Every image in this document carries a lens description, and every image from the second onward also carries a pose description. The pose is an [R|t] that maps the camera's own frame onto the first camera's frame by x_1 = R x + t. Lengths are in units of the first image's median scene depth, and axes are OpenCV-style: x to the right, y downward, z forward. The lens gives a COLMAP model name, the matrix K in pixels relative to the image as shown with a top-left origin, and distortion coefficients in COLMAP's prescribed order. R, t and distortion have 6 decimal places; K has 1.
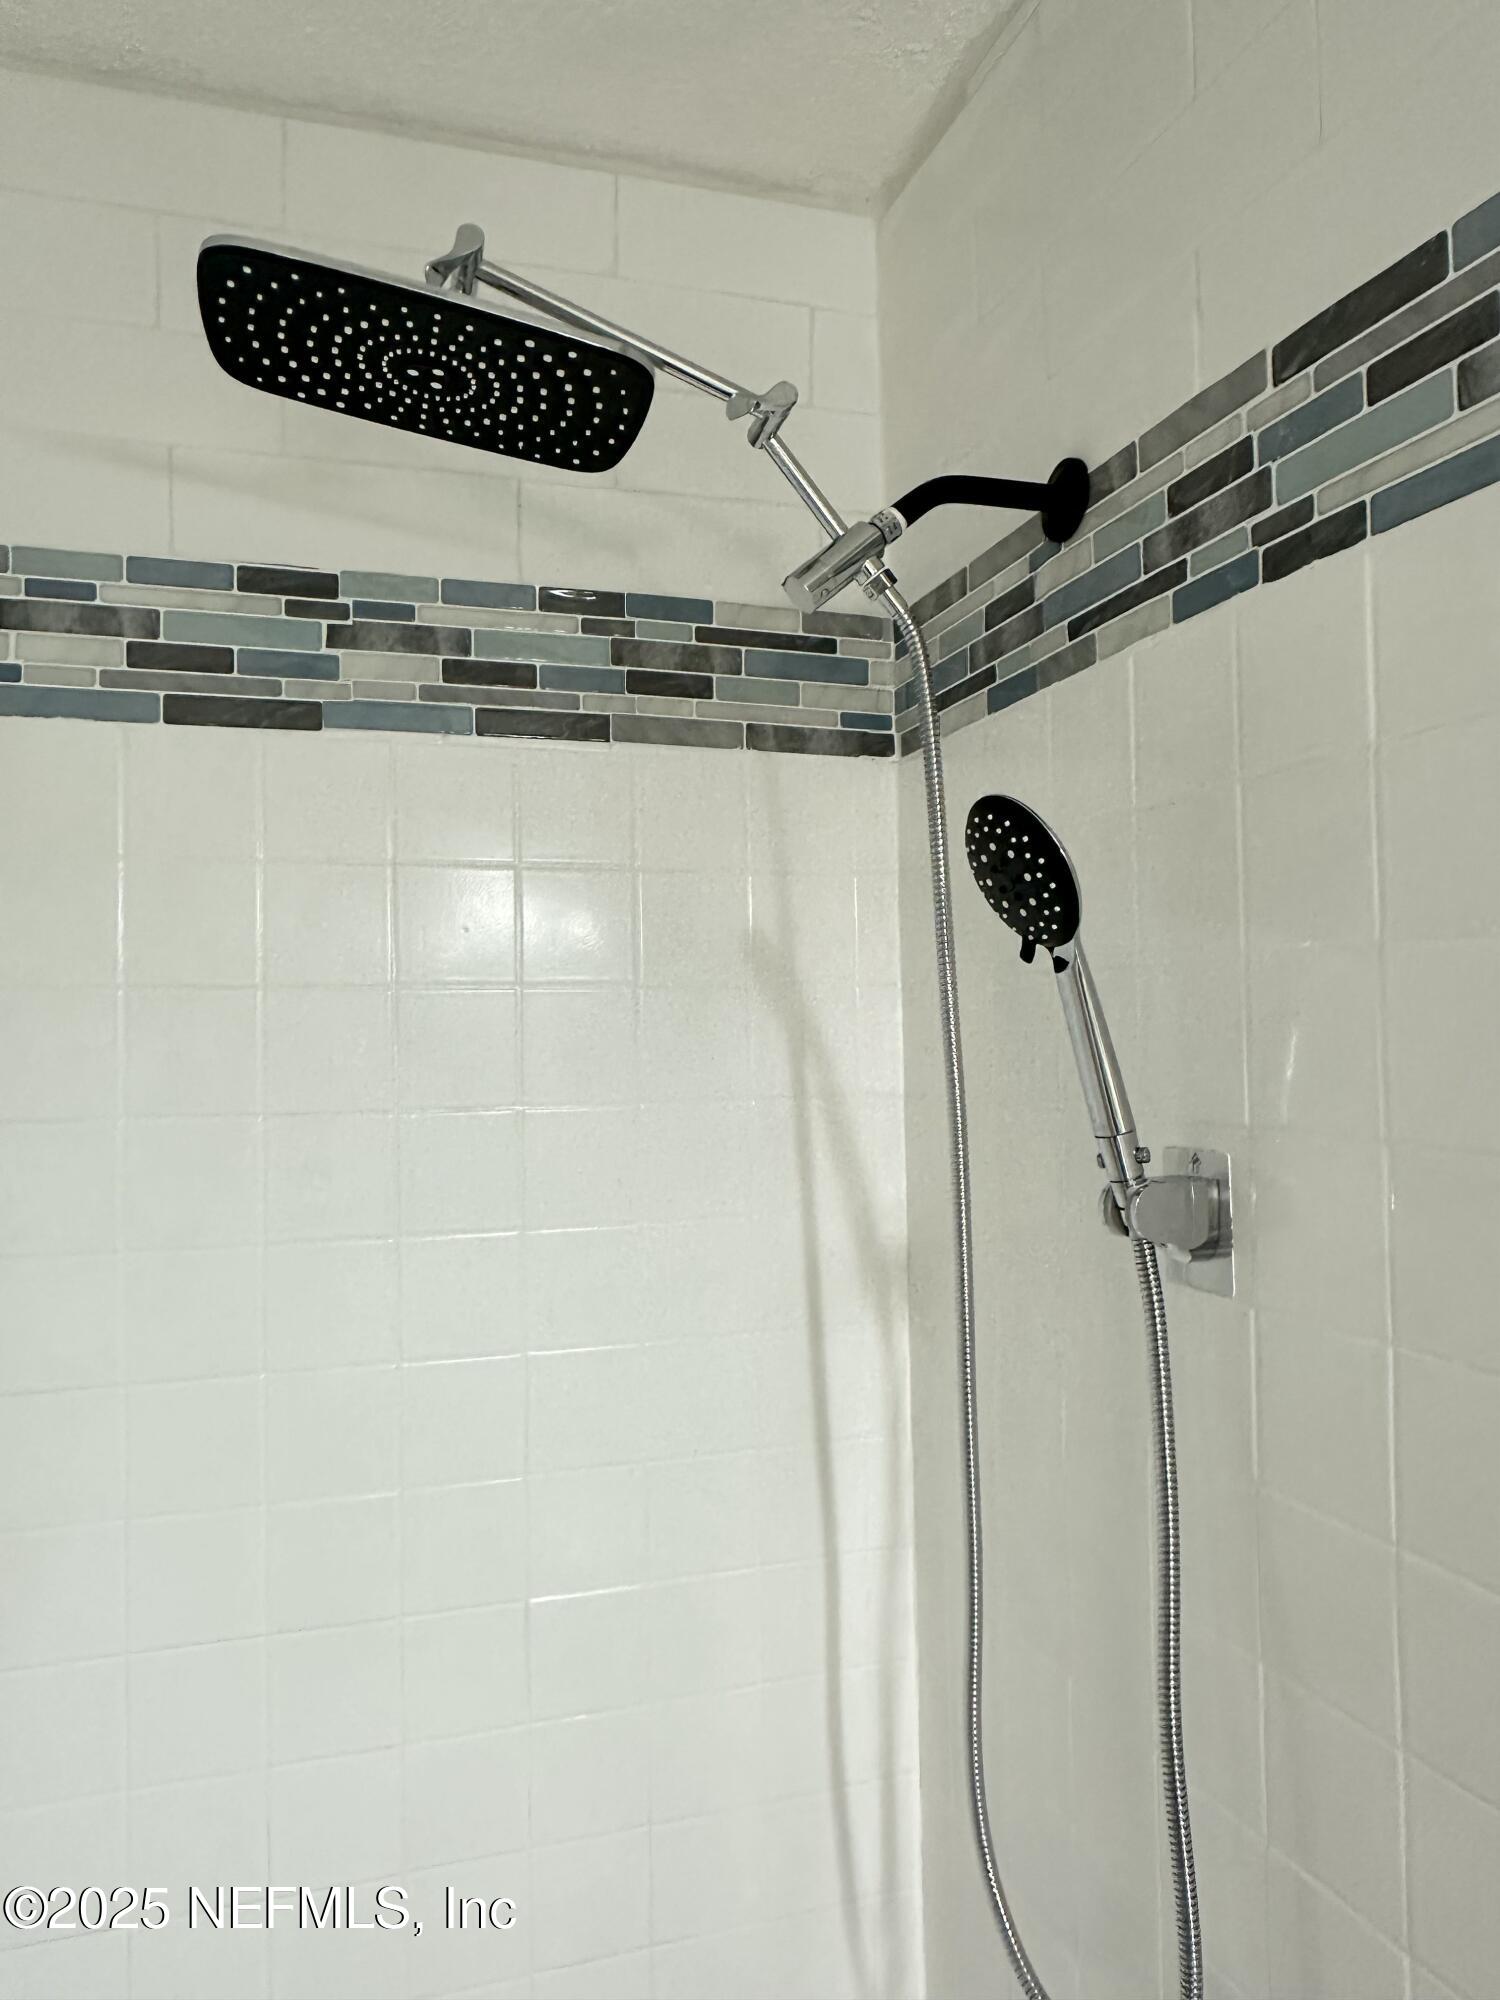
lens RADIAL K [[1376.4, 0, 752.5], [0, 1376.4, 1000.3], [0, 0, 1]] dist [0.006952, 0.000636]
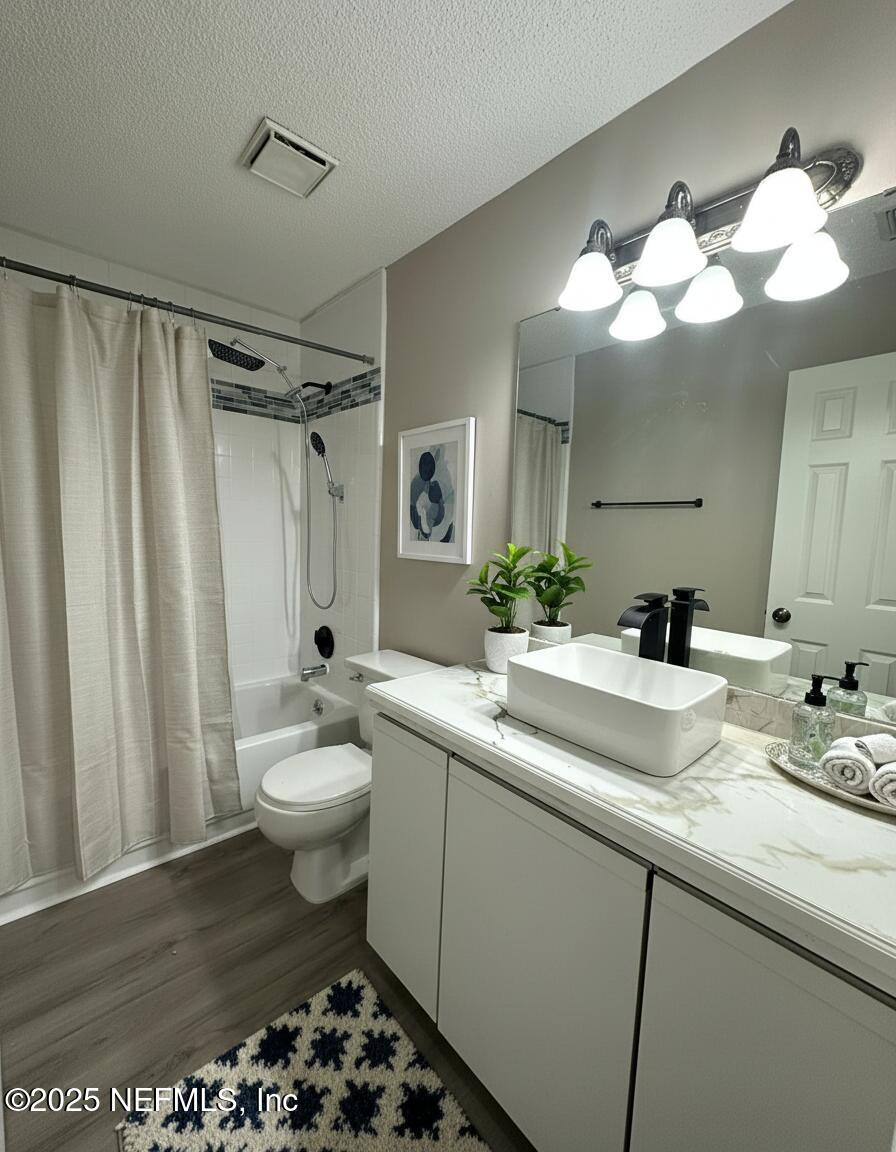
lens RADIAL K [[471.5, 0, 446.6], [0, 471.5, 574.3], [0, 0, 1]] dist [-0.010608, 0.000880]
pose [[0.916549, 0.013968, 0.399678, -0.142424], [-0.064805, 0.991369, 0.113965, 0.229886], [-0.394636, -0.130356, 0.909544, -1.404482]]
